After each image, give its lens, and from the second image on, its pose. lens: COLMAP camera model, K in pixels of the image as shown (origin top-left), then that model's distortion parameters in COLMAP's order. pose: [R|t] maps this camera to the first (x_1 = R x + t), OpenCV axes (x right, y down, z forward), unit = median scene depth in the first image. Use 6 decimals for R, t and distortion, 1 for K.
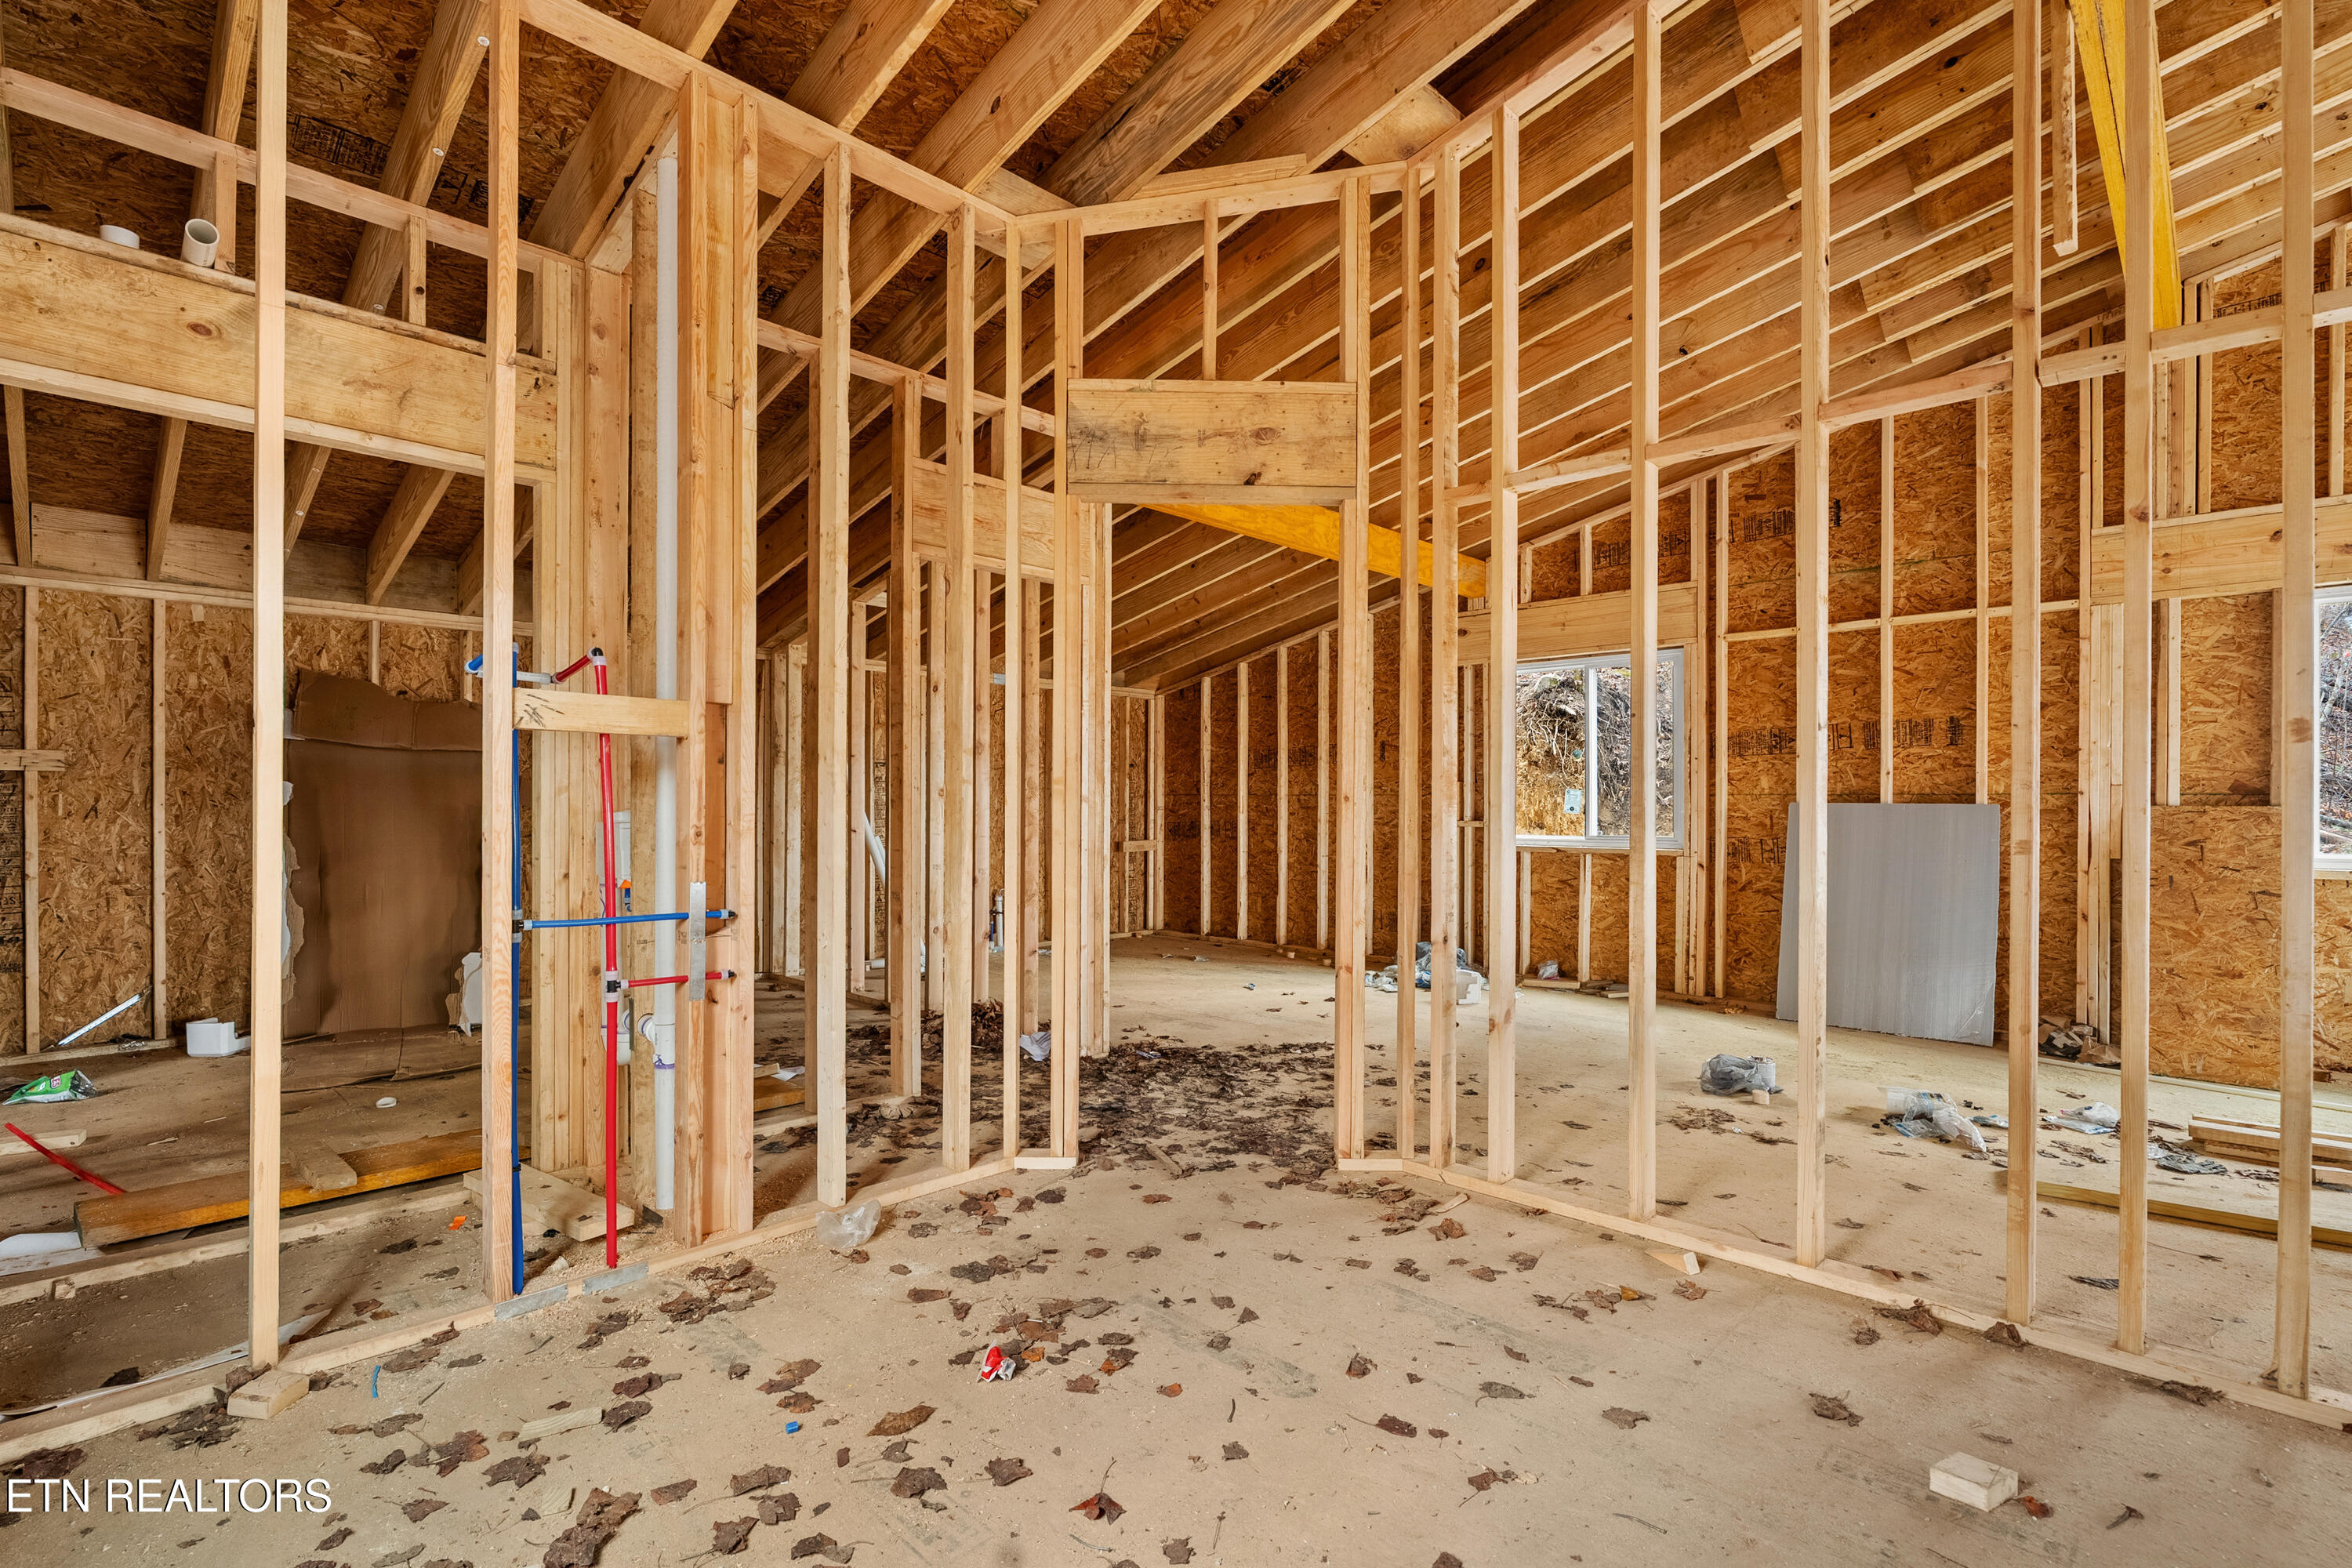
lens RADIAL K [[1079.6, 0, 1165.8], [0, 1079.6, 788.0], [0, 0, 1]] dist [0.000115, -0.000385]
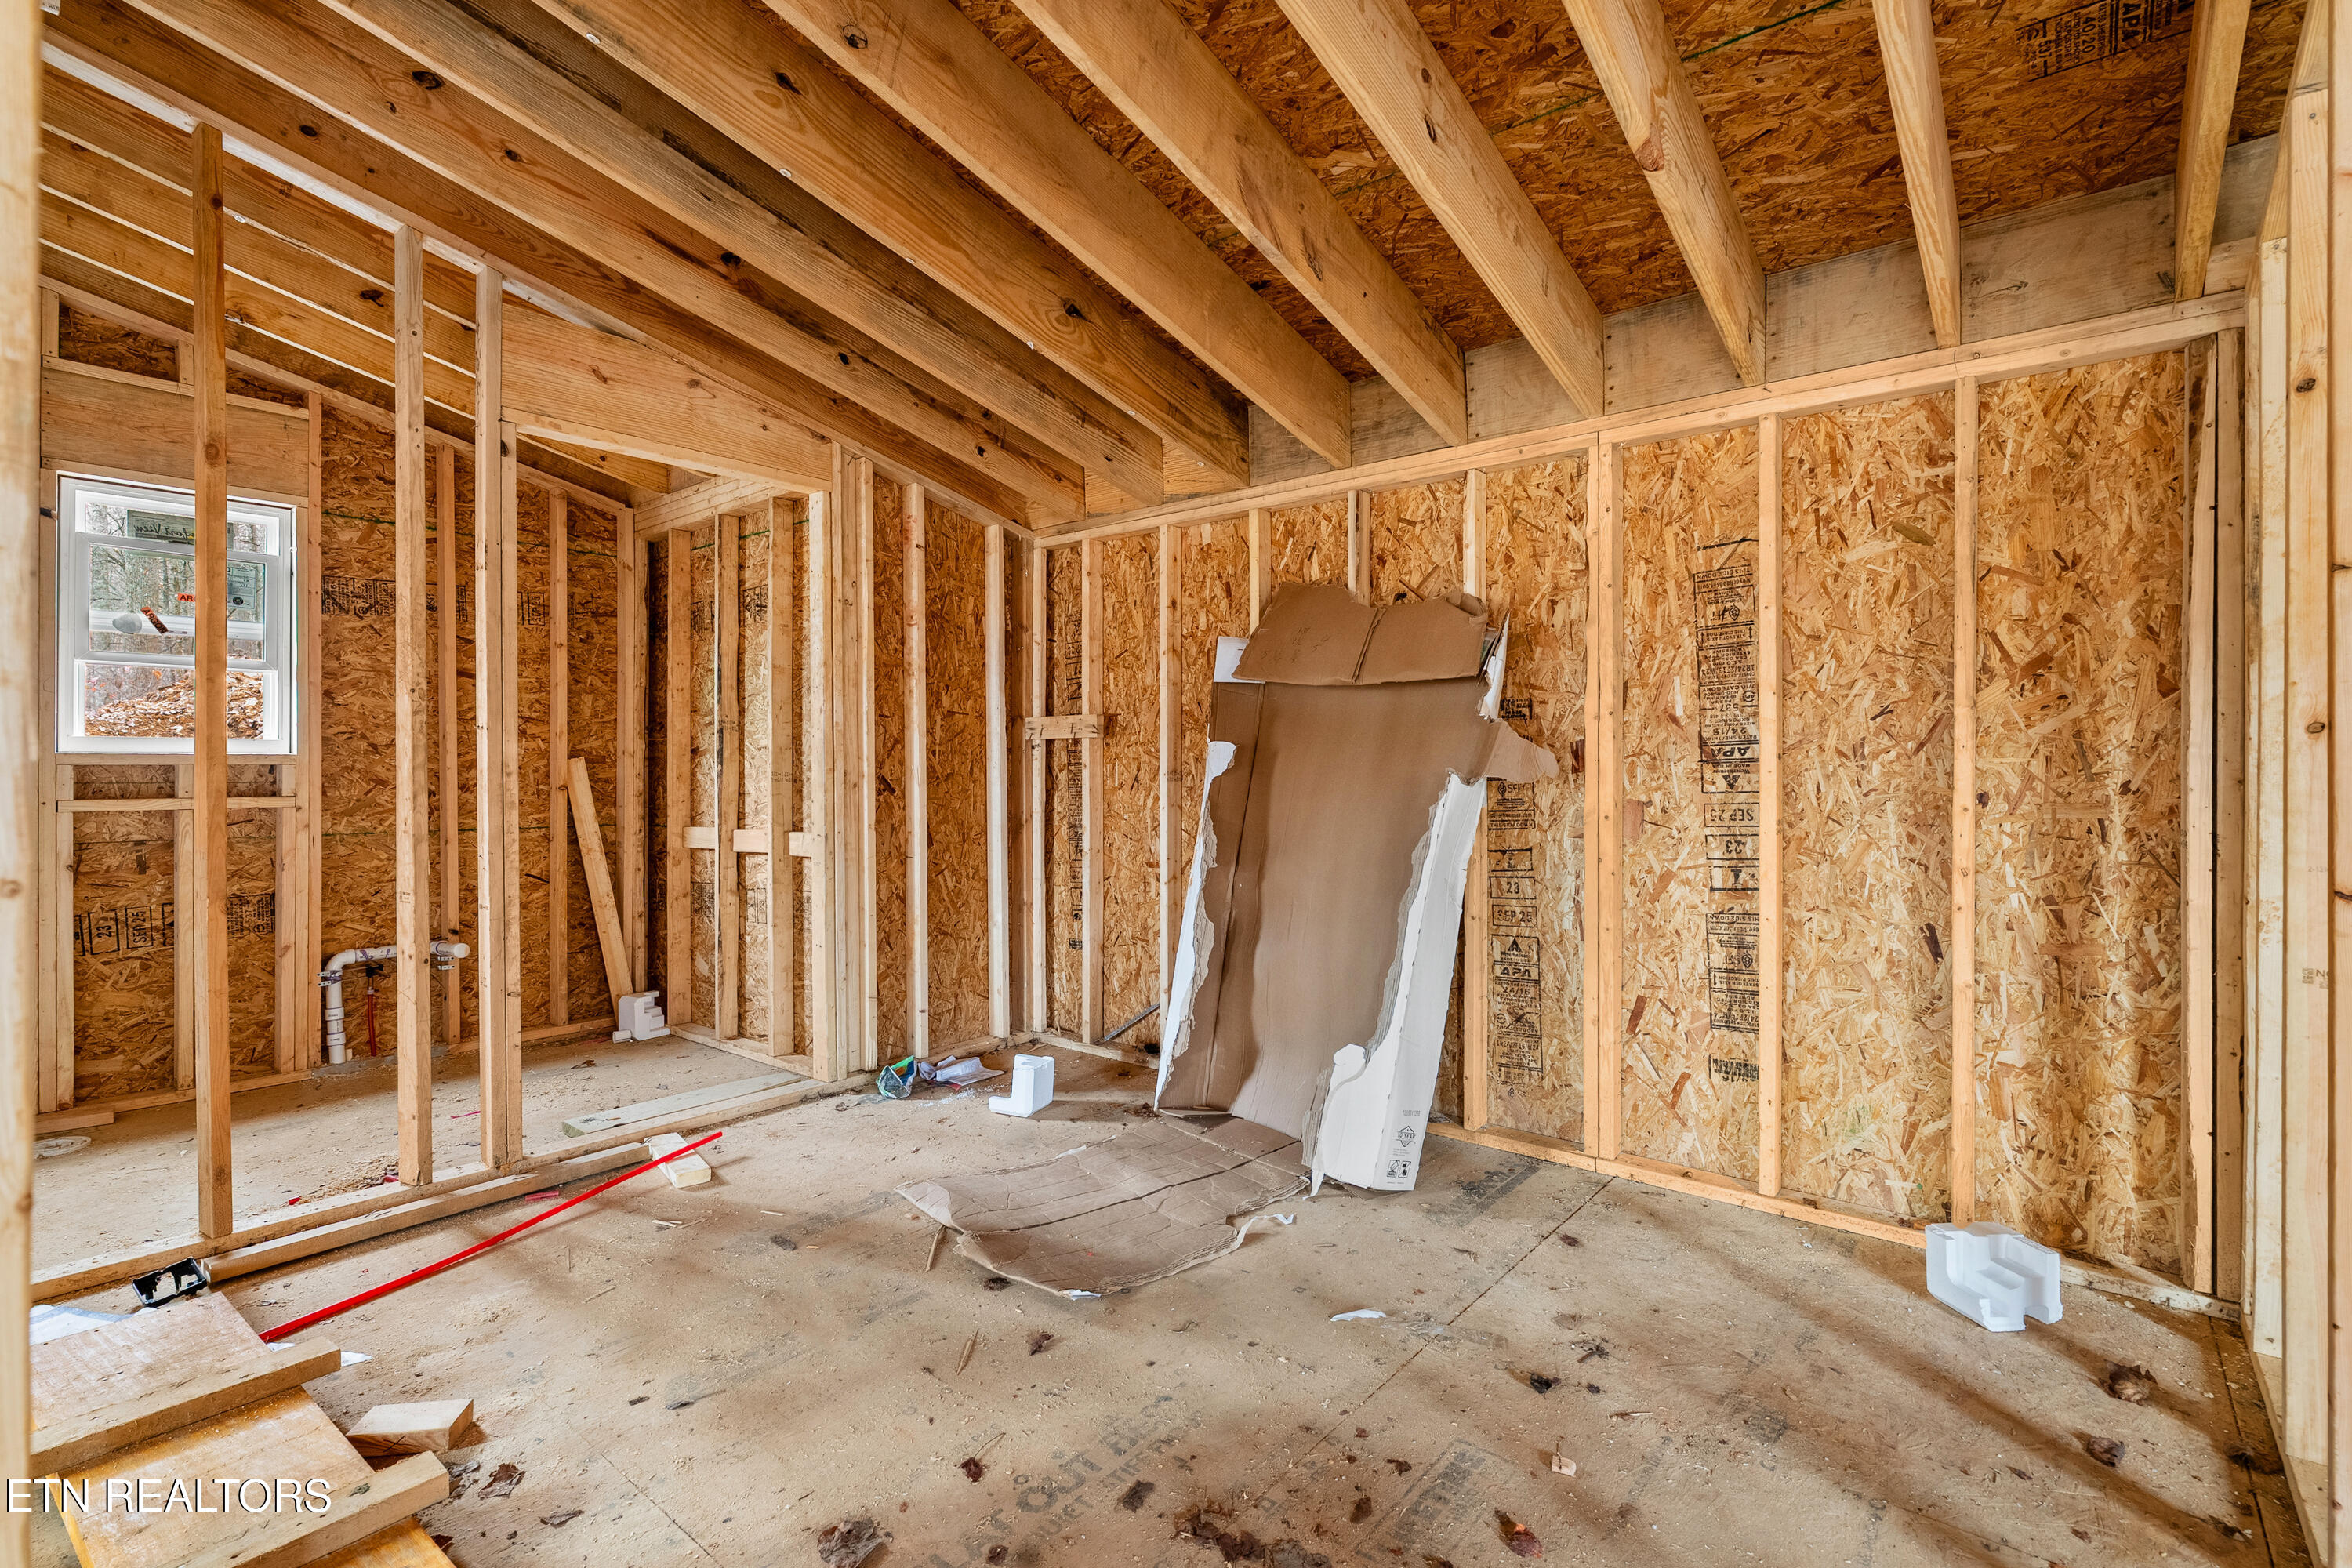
lens RADIAL K [[1085.2, 0, 1173.5], [0, 1085.2, 775.6], [0, 0, 1]] dist [-0.001547, 0.000529]
pose [[0.079552, 0.004427, -0.996821, -0.103033], [0.015234, 0.999868, 0.005656, 0.010892], [0.996714, -0.015636, 0.079474, 0.906781]]
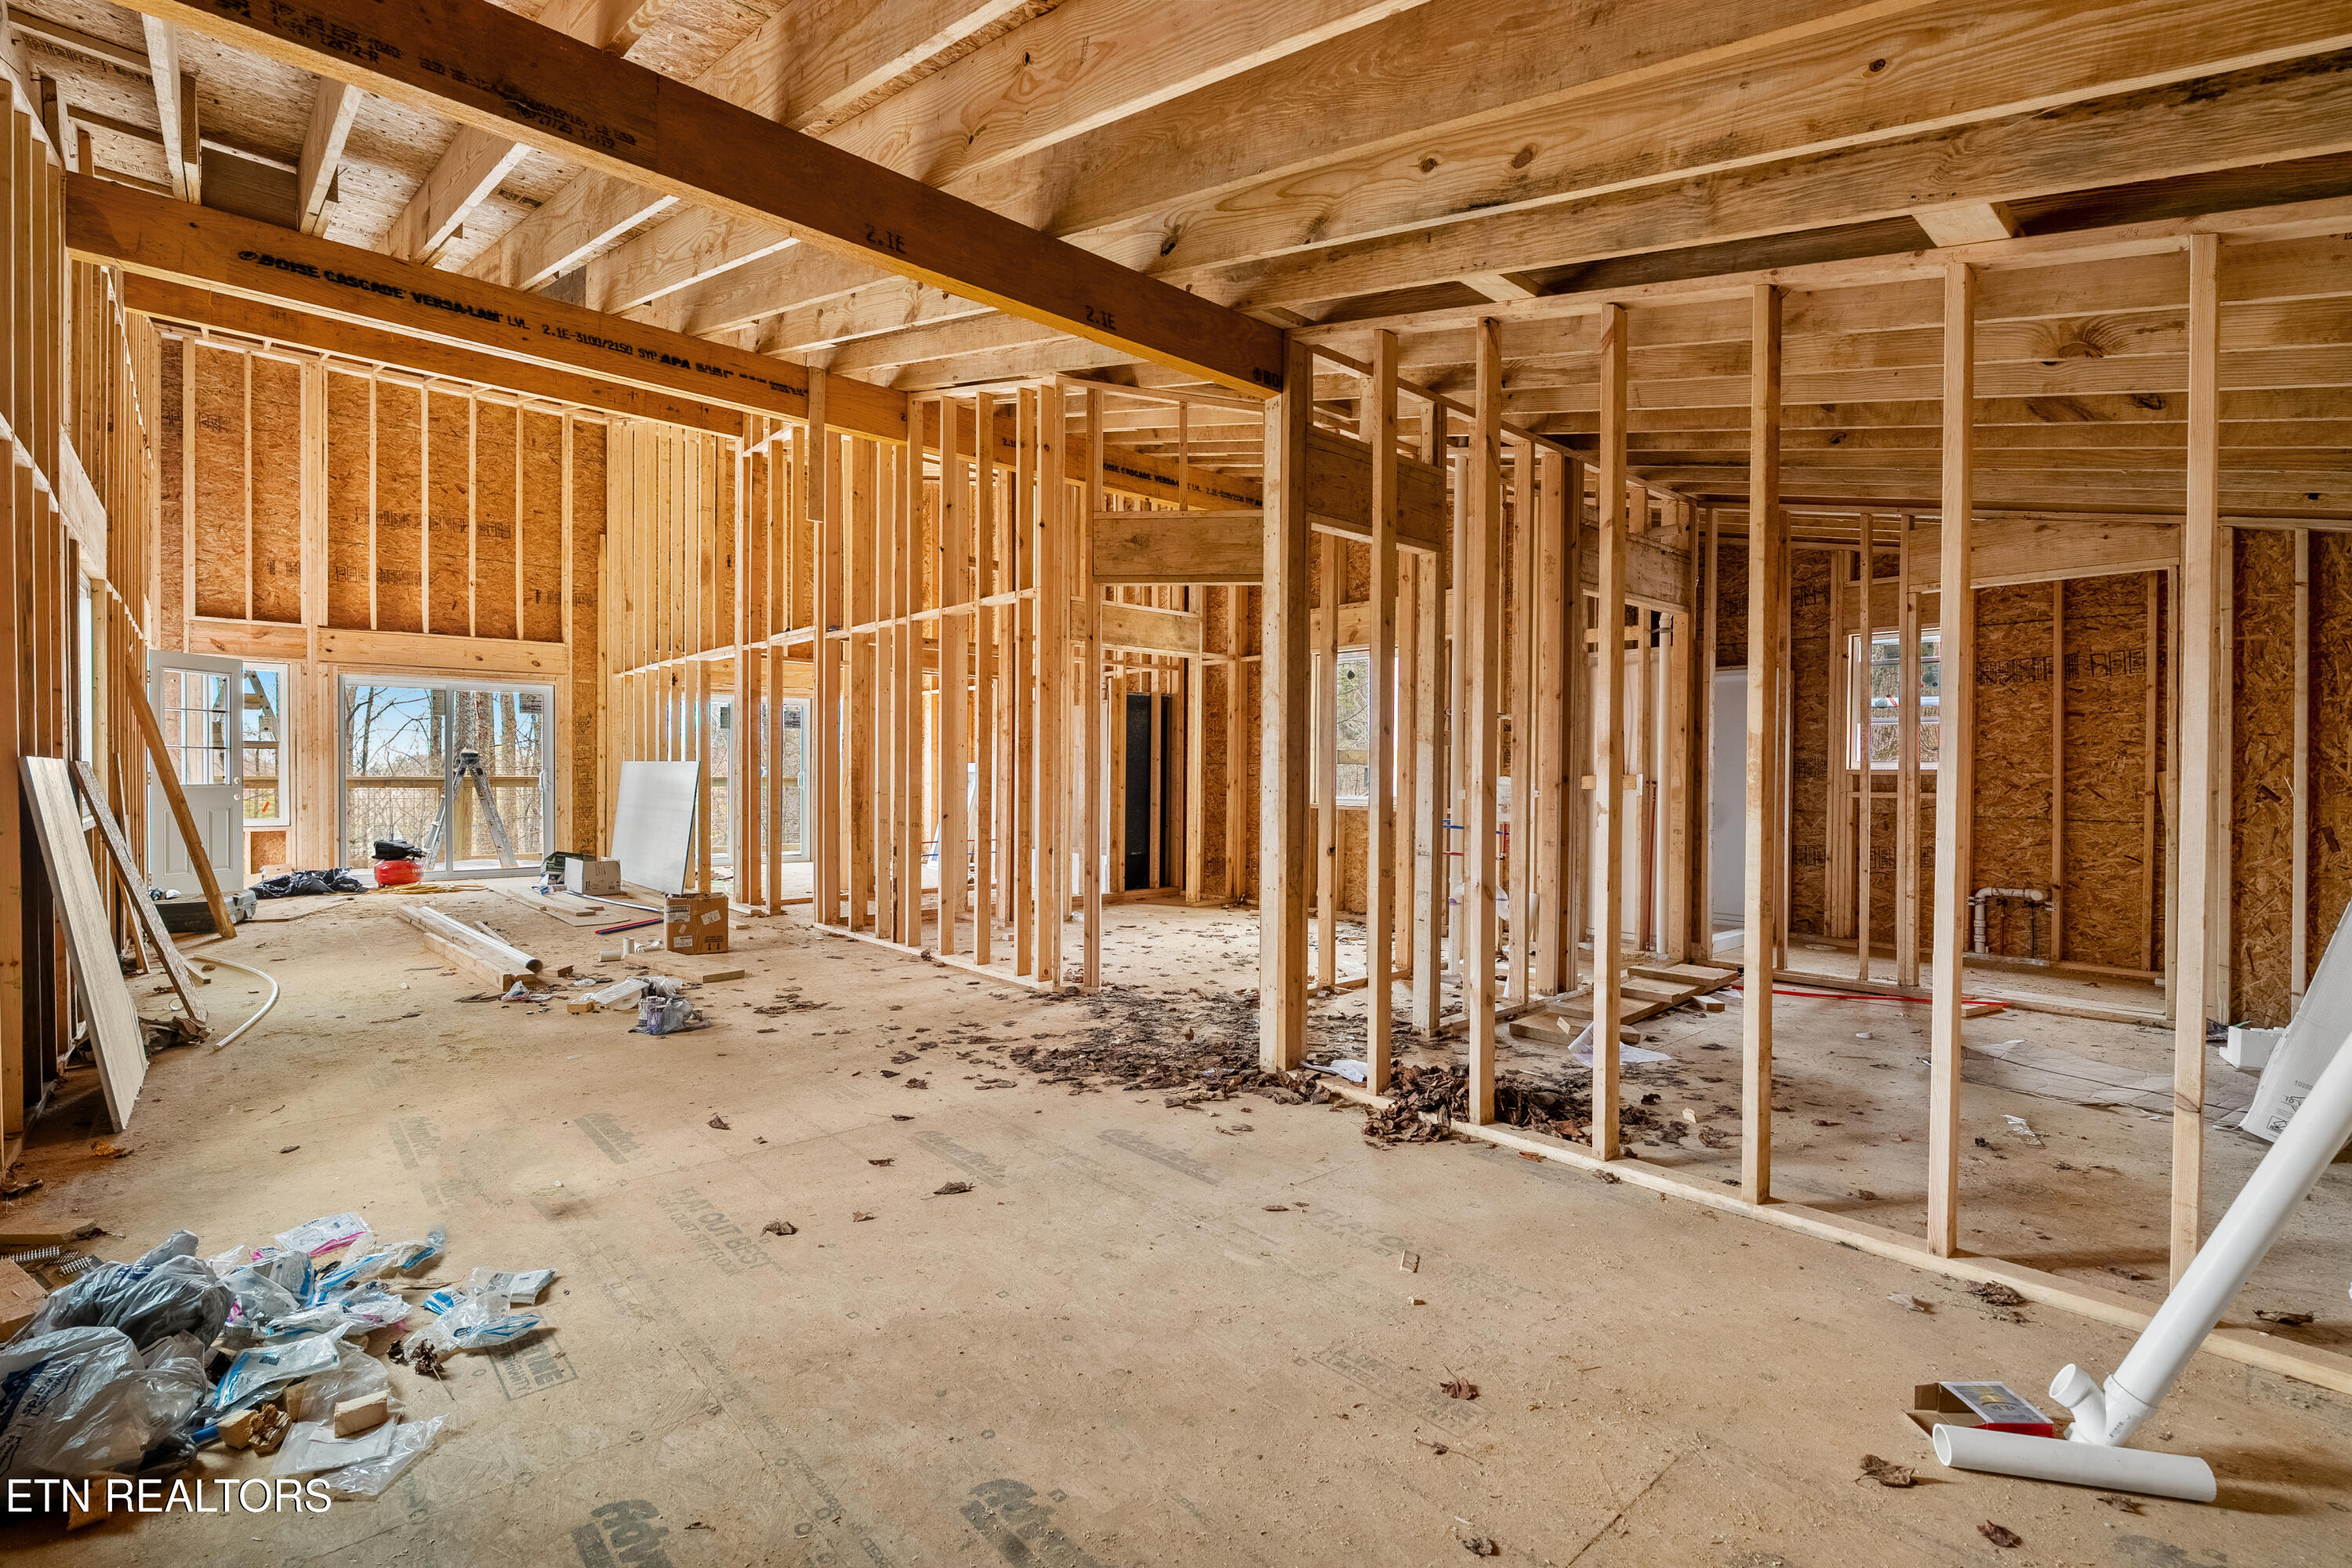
lens RADIAL K [[1085.2, 0, 1173.5], [0, 1085.2, 775.6], [0, 0, 1]] dist [-0.001547, 0.000529]
pose [[-0.998201, -0.010736, 0.058984, -0.036018], [-0.011425, 0.999870, -0.011361, 0.023895], [-0.058854, -0.012015, -0.998194, 1.681919]]
